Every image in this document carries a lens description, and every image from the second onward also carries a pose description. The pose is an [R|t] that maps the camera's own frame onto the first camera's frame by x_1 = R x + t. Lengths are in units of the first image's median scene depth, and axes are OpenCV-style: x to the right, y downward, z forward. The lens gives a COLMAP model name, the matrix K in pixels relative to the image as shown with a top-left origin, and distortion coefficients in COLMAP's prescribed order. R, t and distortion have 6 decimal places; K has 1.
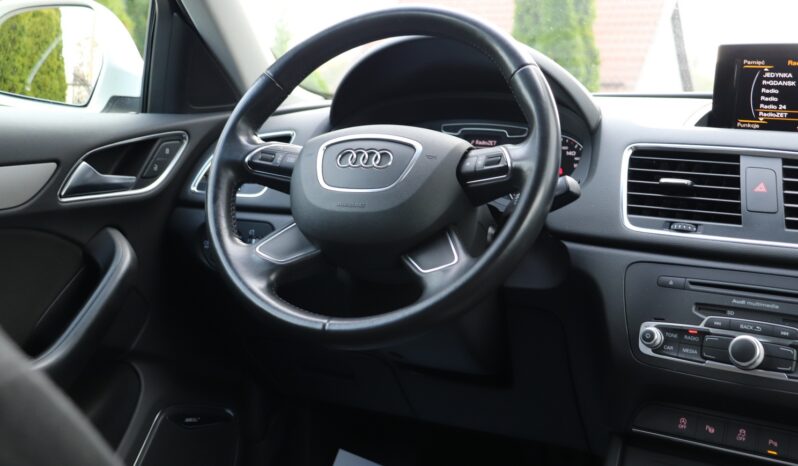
lens RADIAL K [[947.4, 0, 412.4], [0, 947.4, 237.4], [0, 0, 1]] dist [0.032545, 0.000000]
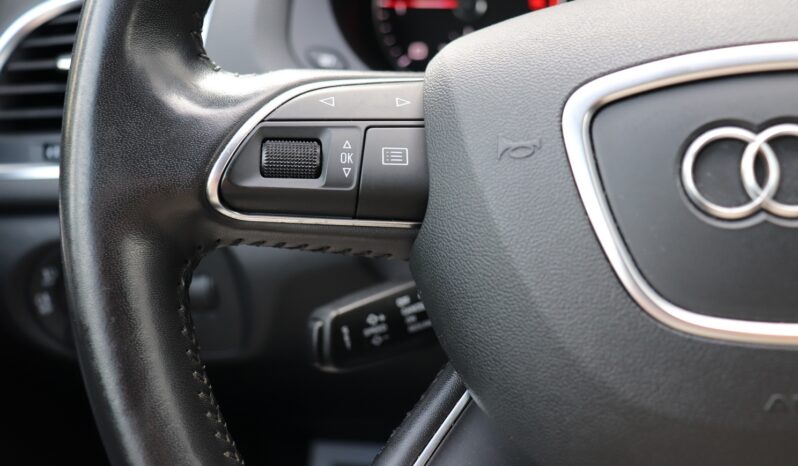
lens RADIAL K [[877.7, 0, 406.1], [0, 877.7, 235.3], [0, 0, 1]] dist [-0.099544, 0.000000]
pose [[0.943708, -0.223381, 0.243960, -0.198617], [0.135831, 0.934178, 0.329943, -0.147629], [-0.301605, -0.278232, 0.911933, 0.826244]]
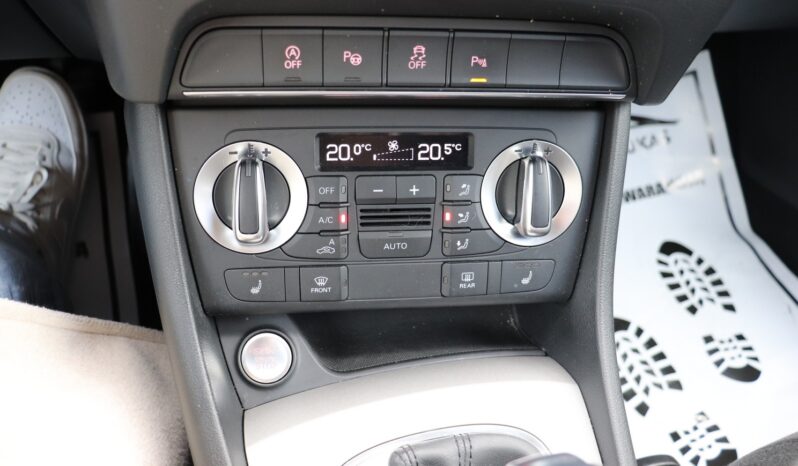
lens RADIAL K [[657.9, 0, 399.2], [0, 657.9, 233.6], [0, 0, 1]] dist [-0.165370, 0.118778]
pose [[0.767287, -0.434988, 0.471227, 0.140931], [0.018196, 0.749267, 0.662018, 0.055885], [-0.641045, -0.499384, 0.582818, 0.737371]]
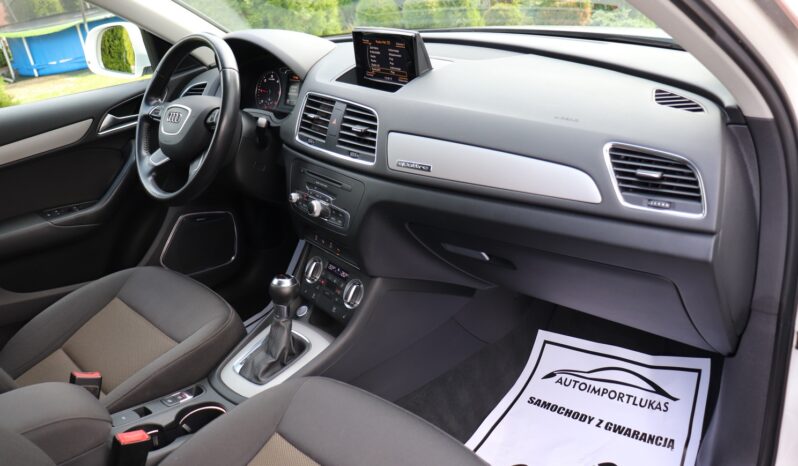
lens RADIAL K [[657.9, 0, 392.4], [0, 657.9, 221.0], [0, 0, 1]] dist [-0.165370, 0.118778]
pose [[0.929787, 0.005886, -0.368050, 0.940976], [0.096786, 0.960780, 0.259872, -0.186686], [0.355145, -0.277248, 0.892752, -0.186466]]
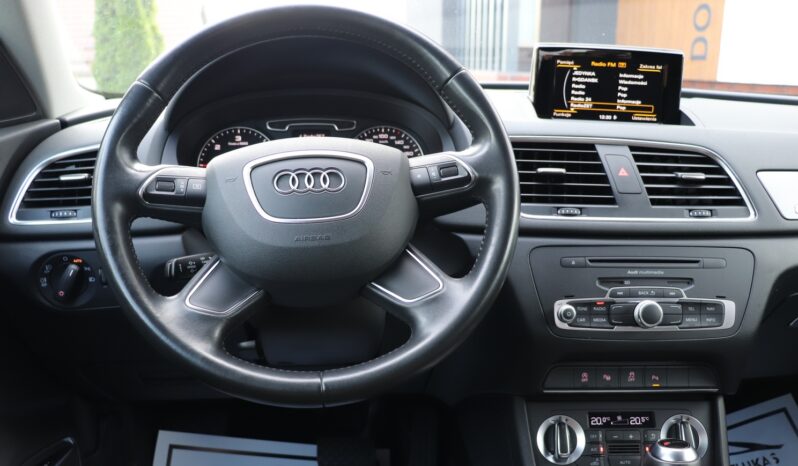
lens RADIAL K [[657.9, 0, 391.1], [0, 657.9, 231.1], [0, 0, 1]] dist [-0.165370, 0.118778]
pose [[0.853591, -0.143370, 0.500828, -0.291543], [0.090814, 0.987615, 0.127940, -0.106854], [-0.512968, -0.063726, 0.856039, 0.442631]]
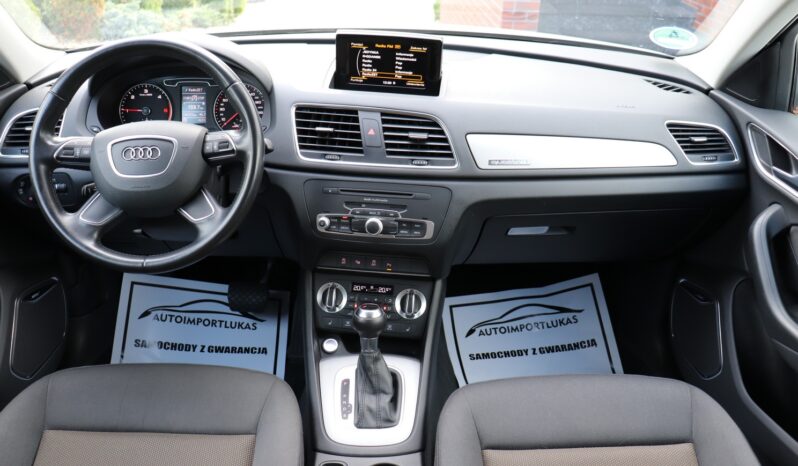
lens RADIAL K [[657.9, 0, 389.1], [0, 657.9, 220.0], [0, 0, 1]] dist [-0.165370, 0.118778]
pose [[0.899503, -0.211499, 0.382311, -0.110456], [0.072979, 0.935465, 0.345803, -0.315472], [-0.430776, -0.283150, 0.856889, -0.121251]]
